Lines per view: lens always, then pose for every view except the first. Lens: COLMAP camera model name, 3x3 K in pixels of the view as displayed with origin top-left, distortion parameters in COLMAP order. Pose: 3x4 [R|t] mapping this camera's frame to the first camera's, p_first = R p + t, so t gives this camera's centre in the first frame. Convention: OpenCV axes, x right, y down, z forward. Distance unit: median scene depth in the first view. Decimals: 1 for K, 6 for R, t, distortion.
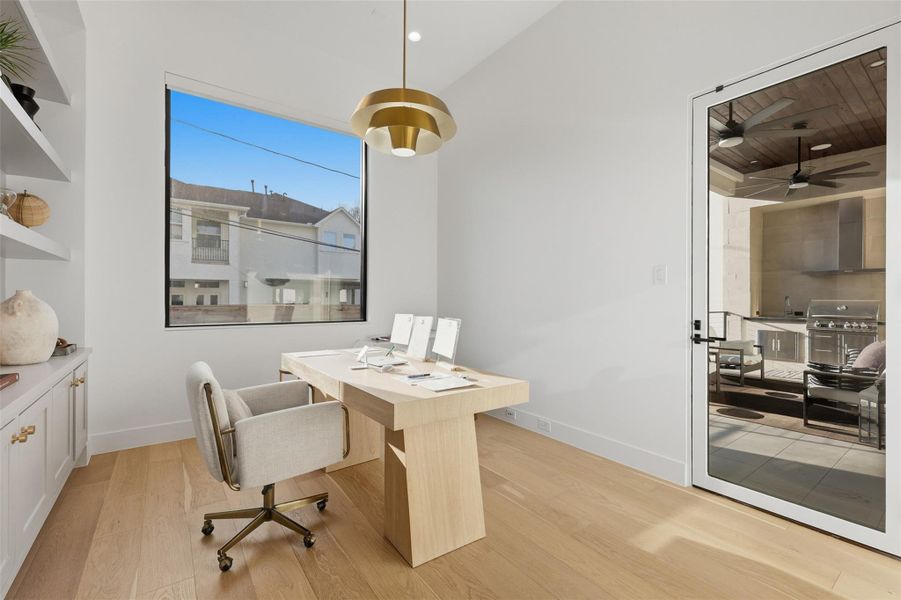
lens RADIAL K [[394.1, 0, 450.5], [0, 394.1, 298.8], [0, 0, 1]] dist [0.000087, 0.000006]
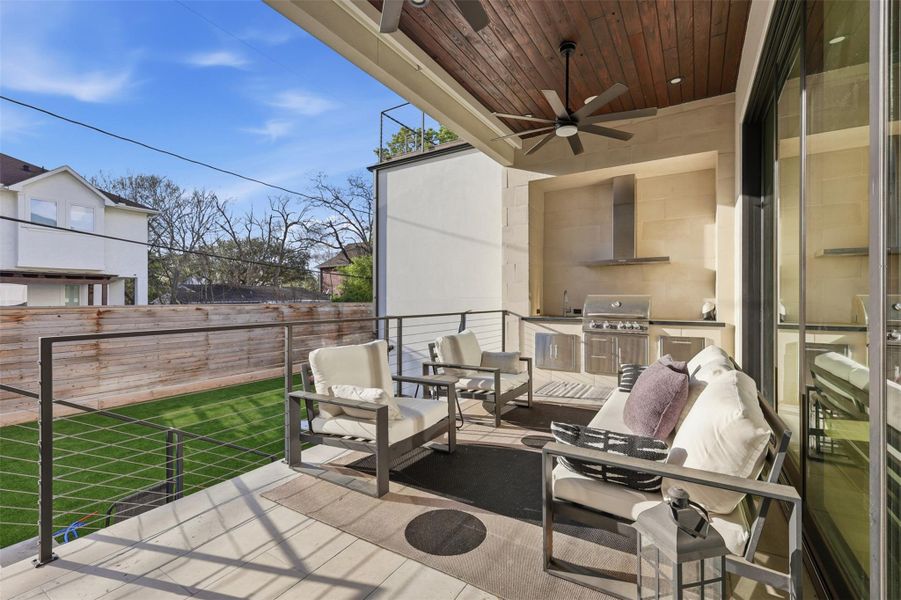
lens RADIAL K [[394.1, 0, 453.0], [0, 394.1, 299.0], [0, 0, 1]] dist [0.000087, 0.000006]
pose [[0.928106, -0.006473, 0.372259, 0.341984], [0.004477, 0.999971, 0.006226, 0.004336], [-0.372288, -0.004112, 0.928108, 0.334282]]
